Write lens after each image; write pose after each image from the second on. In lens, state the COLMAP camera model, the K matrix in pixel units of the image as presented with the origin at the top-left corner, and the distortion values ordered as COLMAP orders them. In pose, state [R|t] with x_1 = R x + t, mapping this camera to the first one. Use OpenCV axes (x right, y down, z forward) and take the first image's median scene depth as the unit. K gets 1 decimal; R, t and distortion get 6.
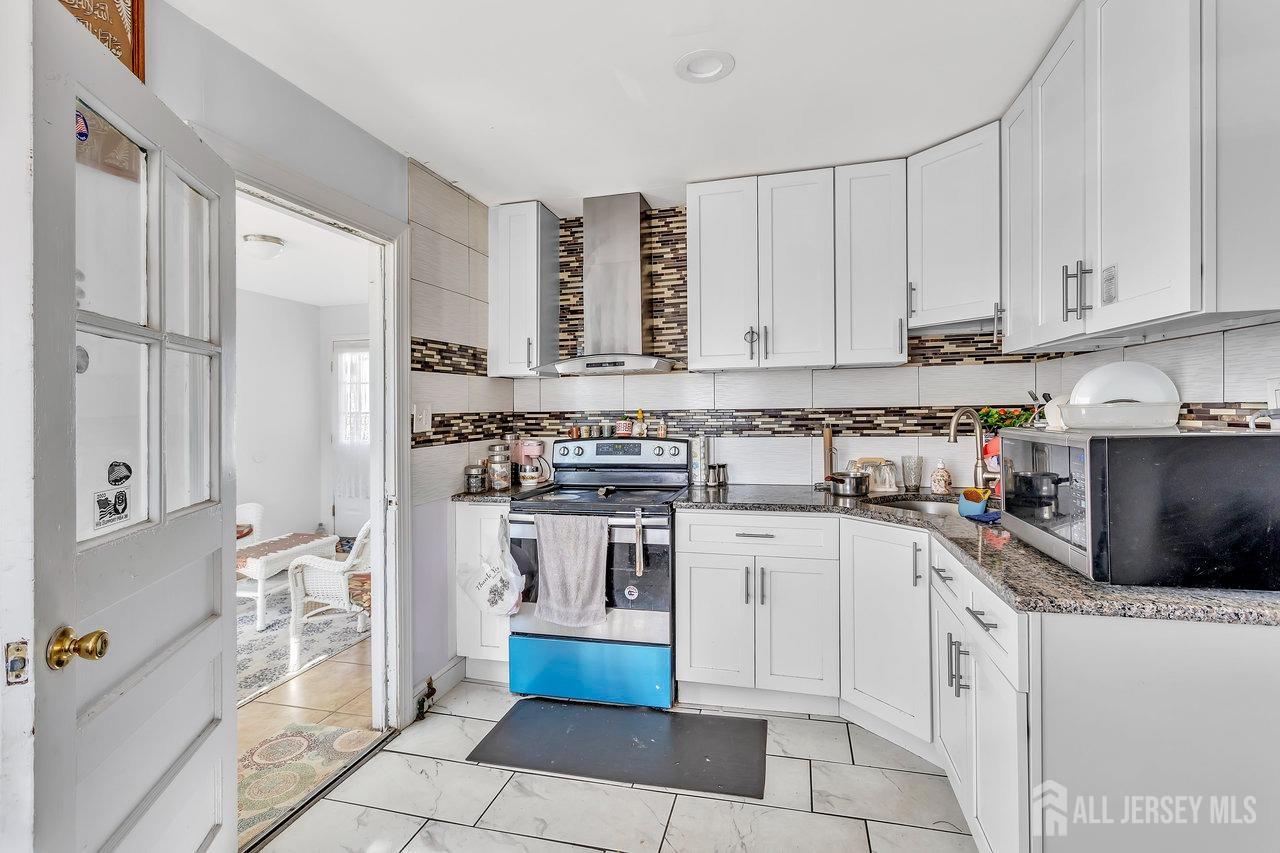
lens RADIAL K [[606.9, 0, 630.0], [0, 606.9, 413.7], [0, 0, 1]] dist [0.001072, 0.000558]
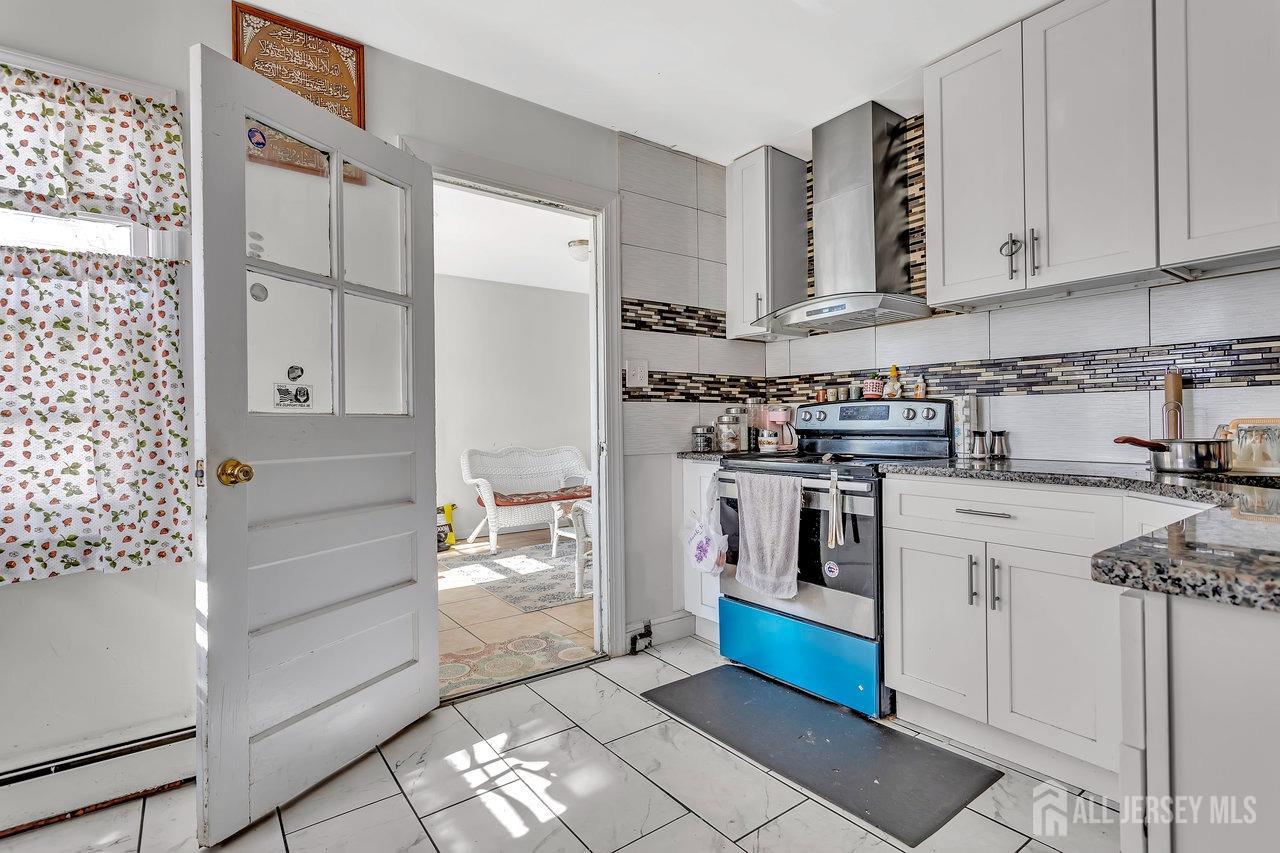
lens RADIAL K [[606.5, 0, 640.0], [0, 606.5, 426.5], [0, 0, 1]] dist [-0.001589, 0.000167]
pose [[0.781449, 0.010876, -0.623875, 0.316622], [-0.010714, 0.999935, 0.004011, 0.091625], [0.623878, 0.003550, 0.781514, 0.161010]]
